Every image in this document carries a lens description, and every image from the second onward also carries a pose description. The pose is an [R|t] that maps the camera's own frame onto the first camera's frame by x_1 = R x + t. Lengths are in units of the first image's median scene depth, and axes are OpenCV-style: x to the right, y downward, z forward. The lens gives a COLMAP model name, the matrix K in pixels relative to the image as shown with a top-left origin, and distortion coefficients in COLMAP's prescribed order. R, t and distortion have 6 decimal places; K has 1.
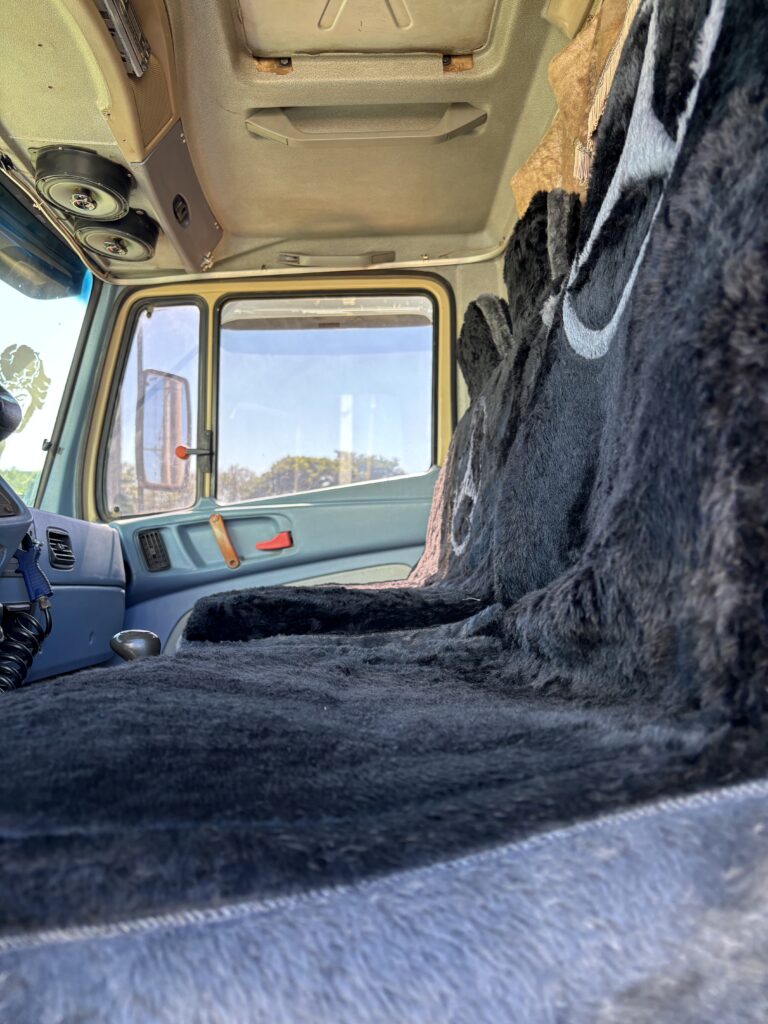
lens RADIAL K [[772.6, 0, 387.0], [0, 772.6, 514.8], [0, 0, 1]] dist [0.044854, -0.051920]
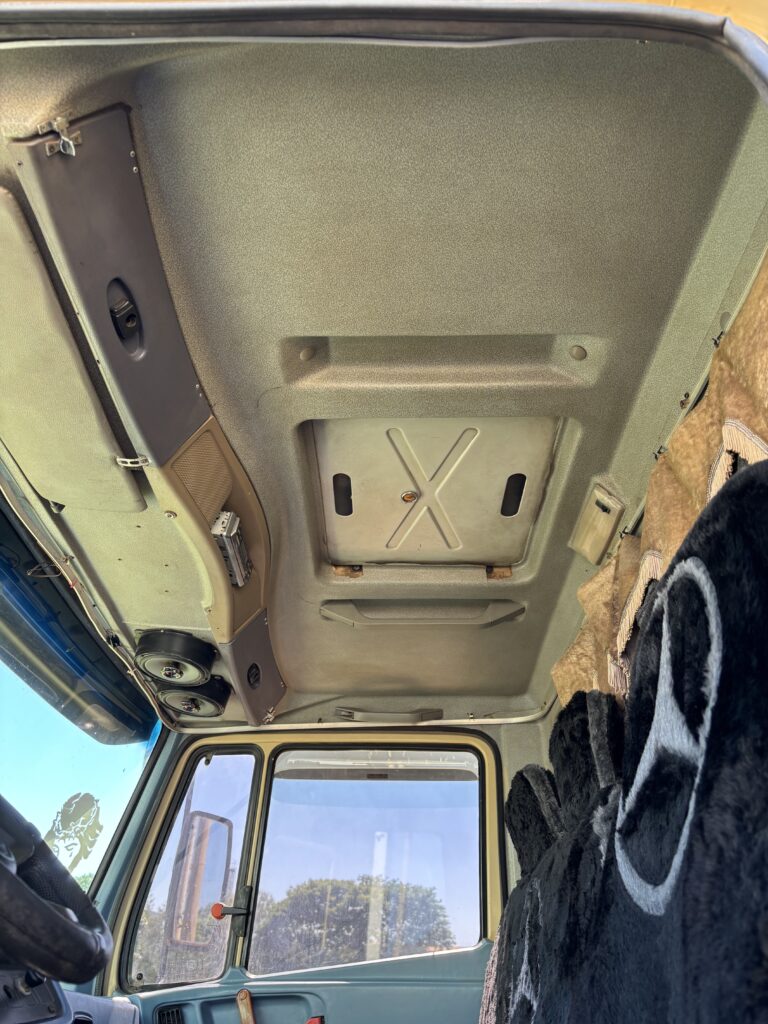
lens RADIAL K [[772.6, 0, 383.8], [0, 772.6, 520.0], [0, 0, 1]] dist [0.044854, -0.051920]
pose [[0.998199, 0.019576, -0.056712, -0.020394], [-0.044756, 0.872484, -0.486590, -0.056782], [0.039955, 0.488251, 0.871788, -0.086184]]
